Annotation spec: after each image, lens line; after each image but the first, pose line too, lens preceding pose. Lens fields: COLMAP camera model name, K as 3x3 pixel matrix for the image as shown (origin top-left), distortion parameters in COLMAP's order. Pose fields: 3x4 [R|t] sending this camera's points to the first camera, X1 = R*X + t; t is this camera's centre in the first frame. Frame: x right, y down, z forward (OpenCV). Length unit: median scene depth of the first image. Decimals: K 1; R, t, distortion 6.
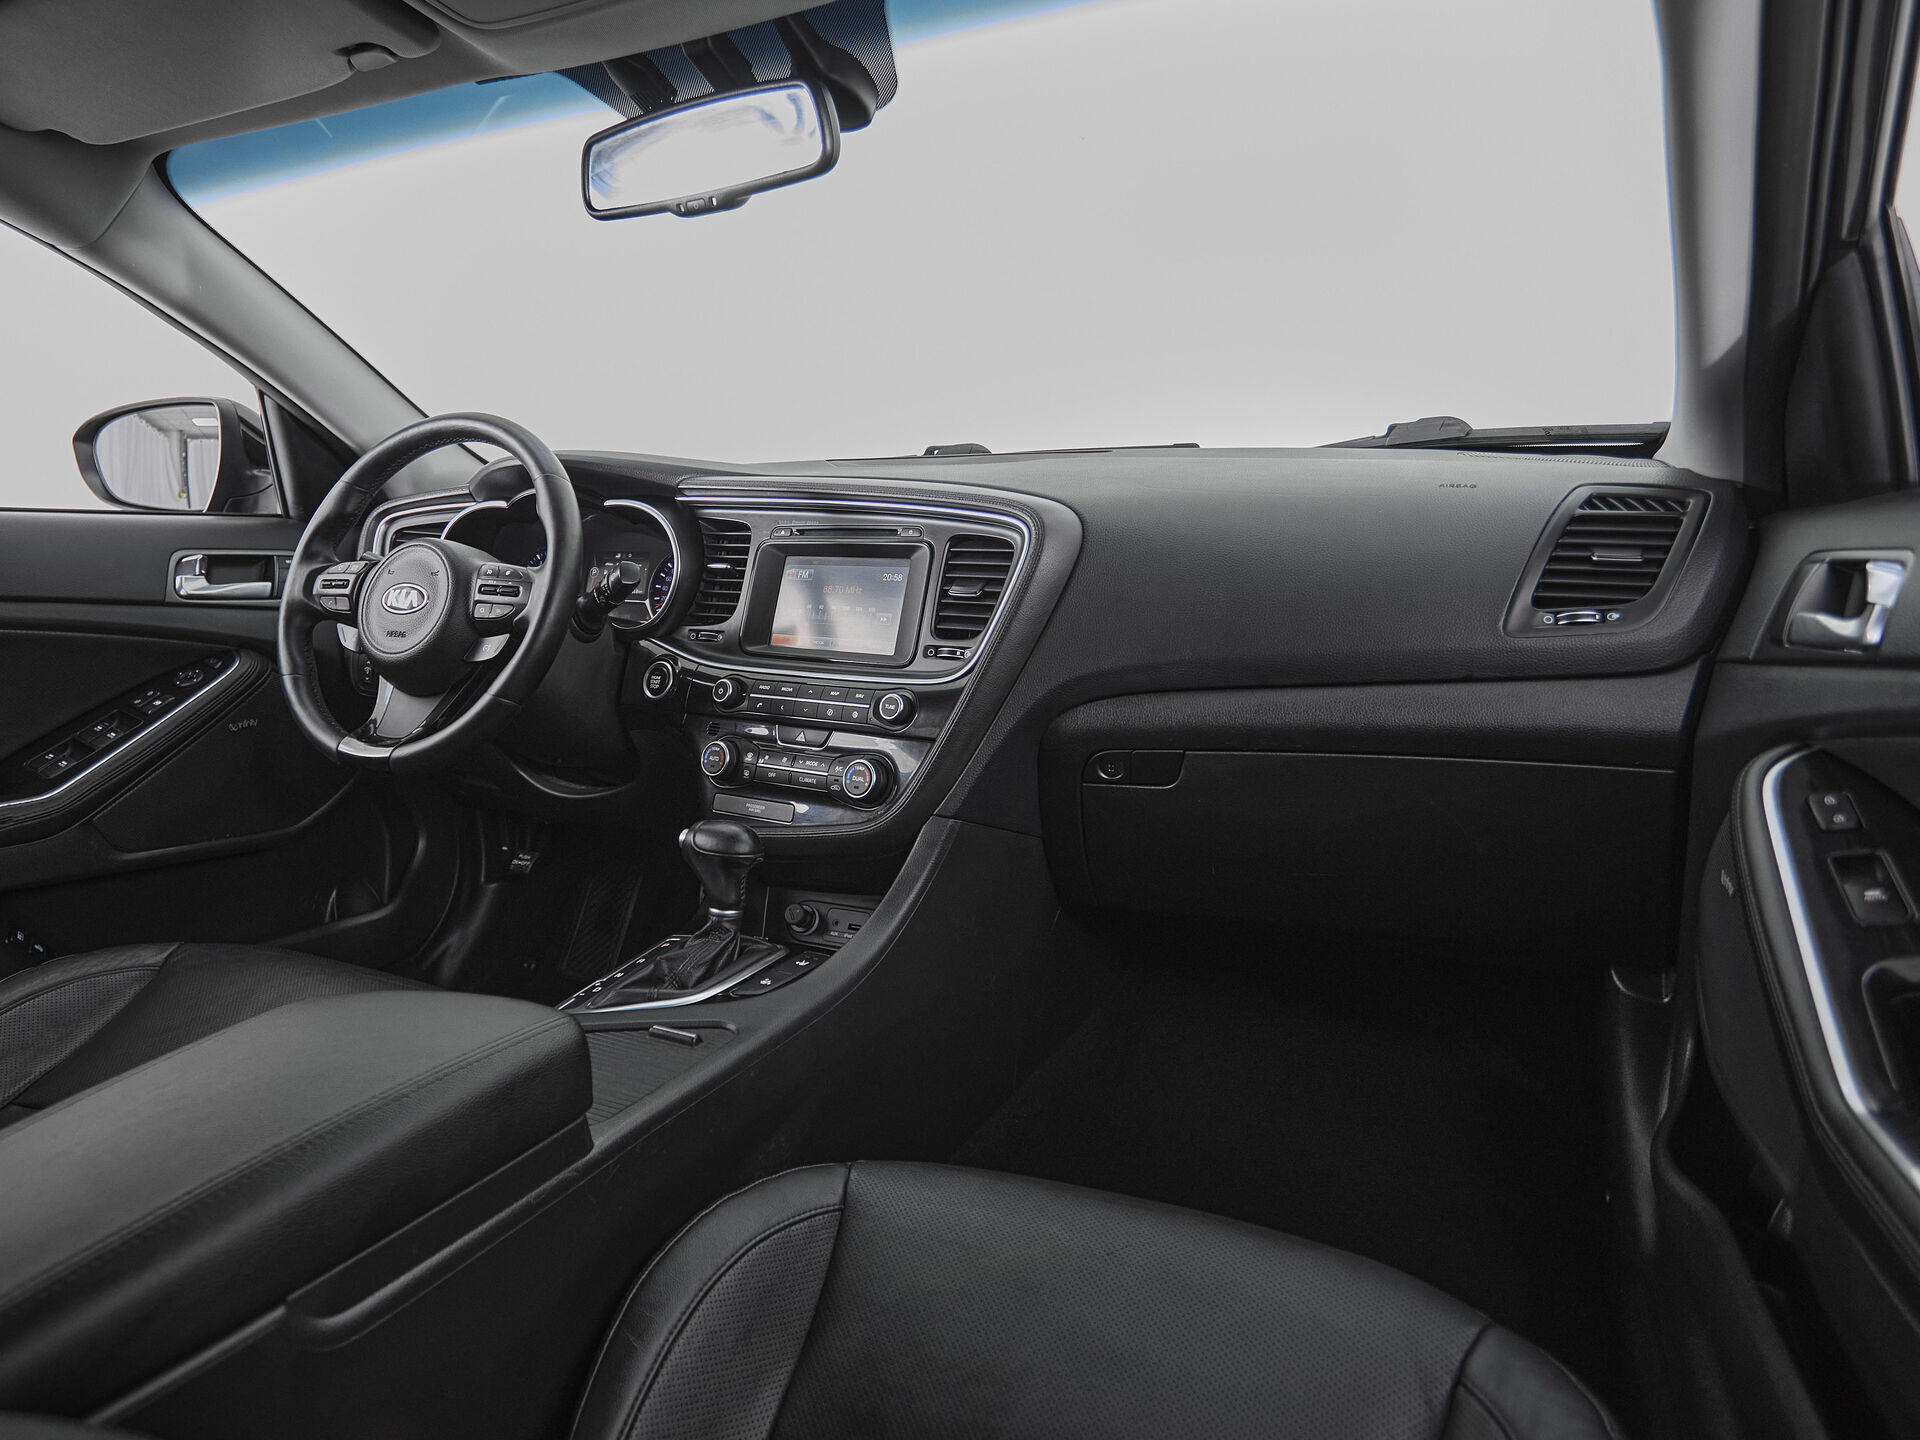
lens RADIAL K [[1137.6, 0, 794.7], [0, 1137.6, 719.5], [0, 0, 1]] dist [0.000057, -0.000658]
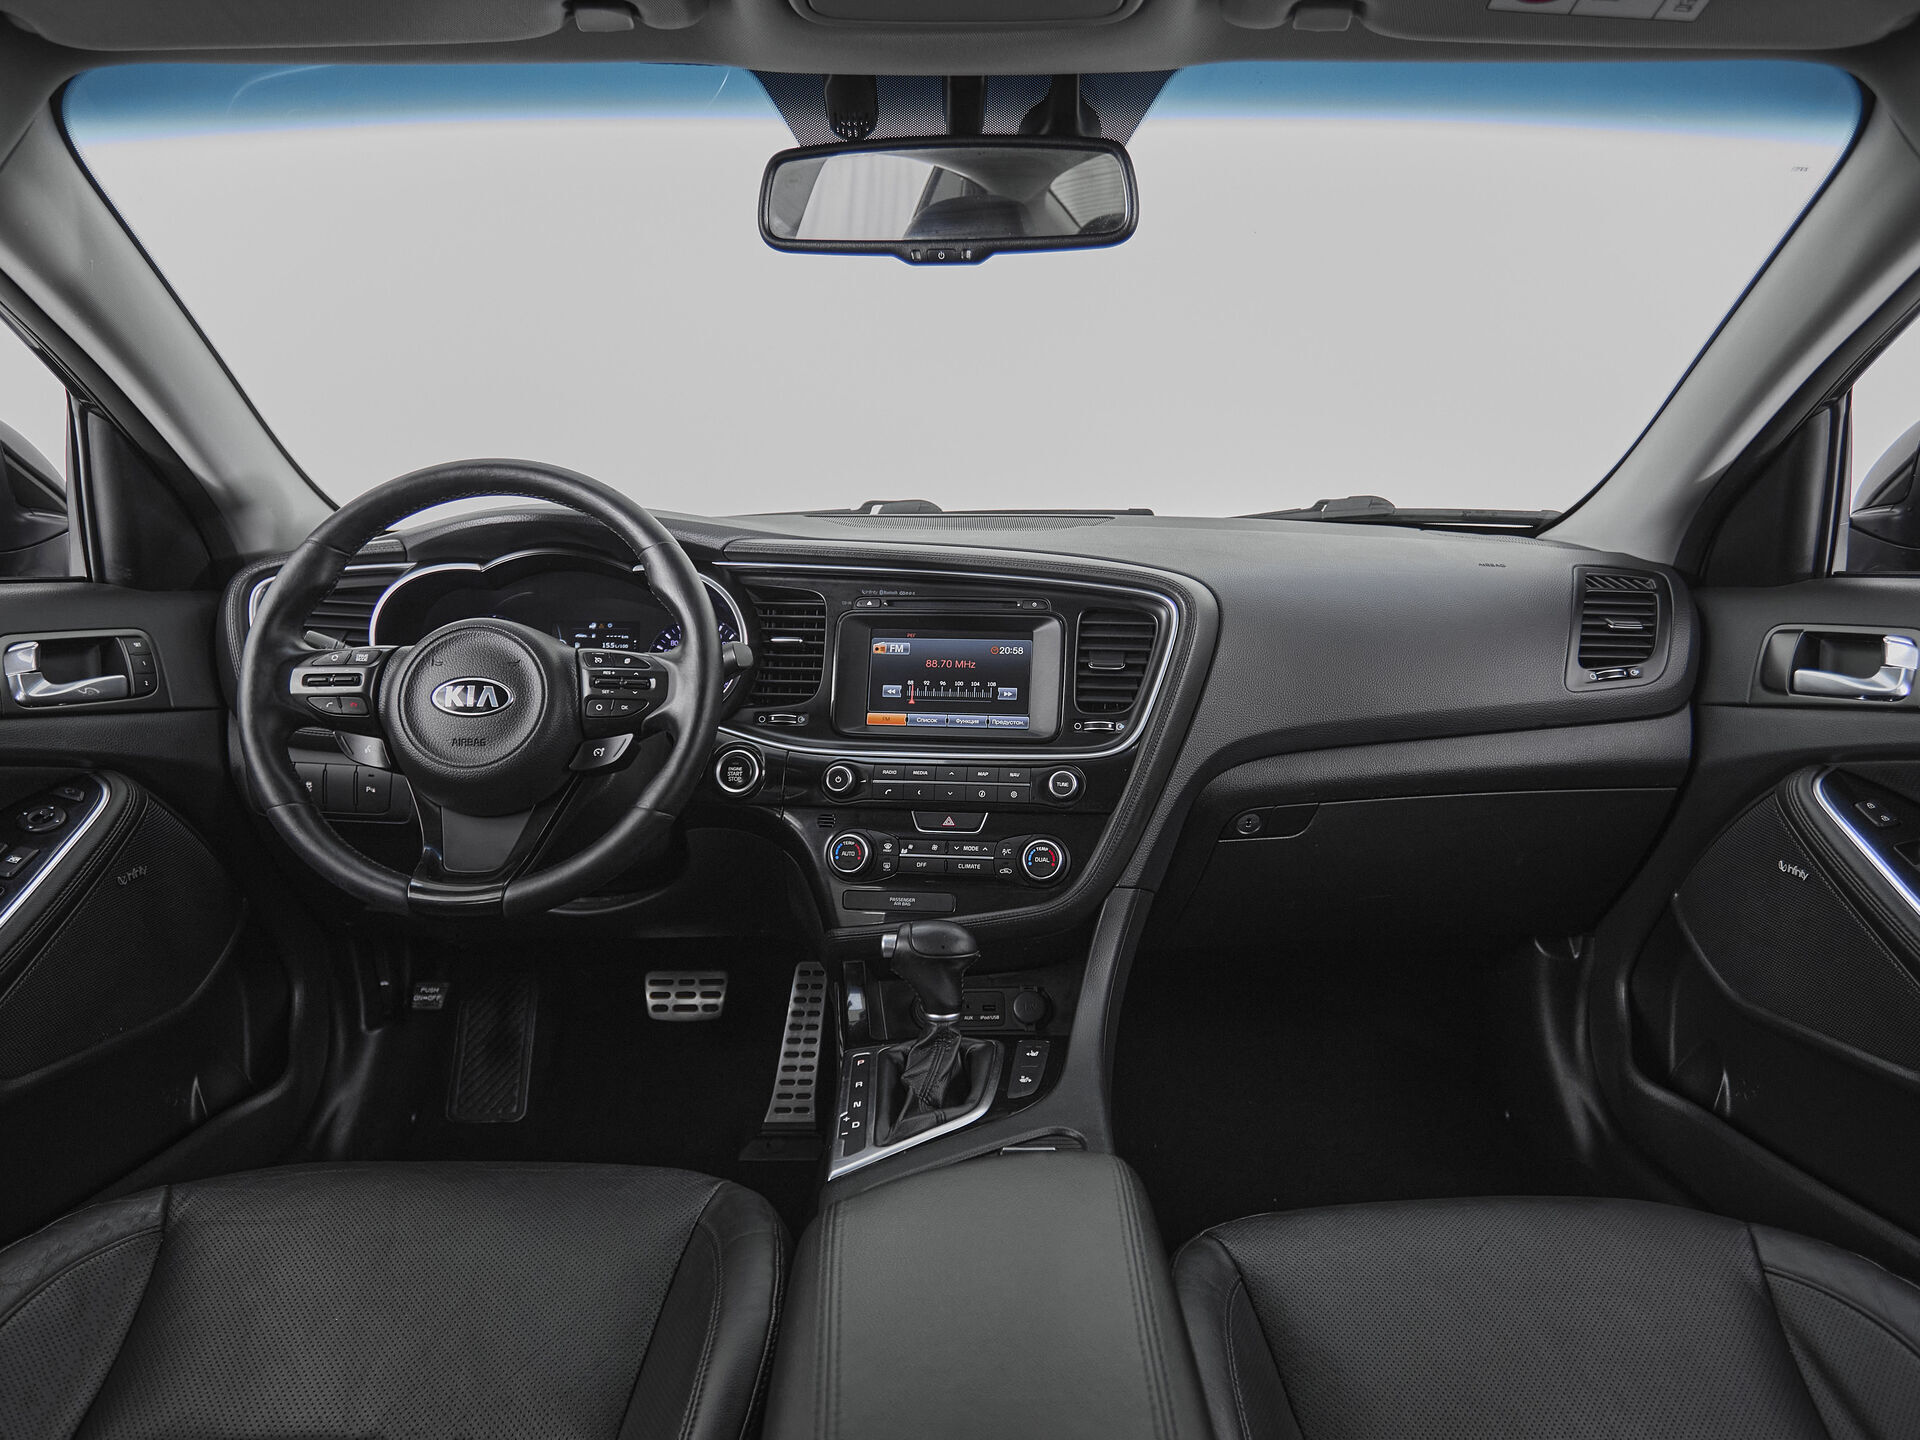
lens RADIAL K [[1177.8, 0, 877.1], [0, 1177.8, 795.9], [0, 0, 1]] dist [0.002609, 0.000195]
pose [[0.886233, -0.090700, 0.454274, -0.485533], [0.073154, 0.995742, 0.056094, -0.064763], [-0.457428, -0.016481, 0.889094, 0.144993]]
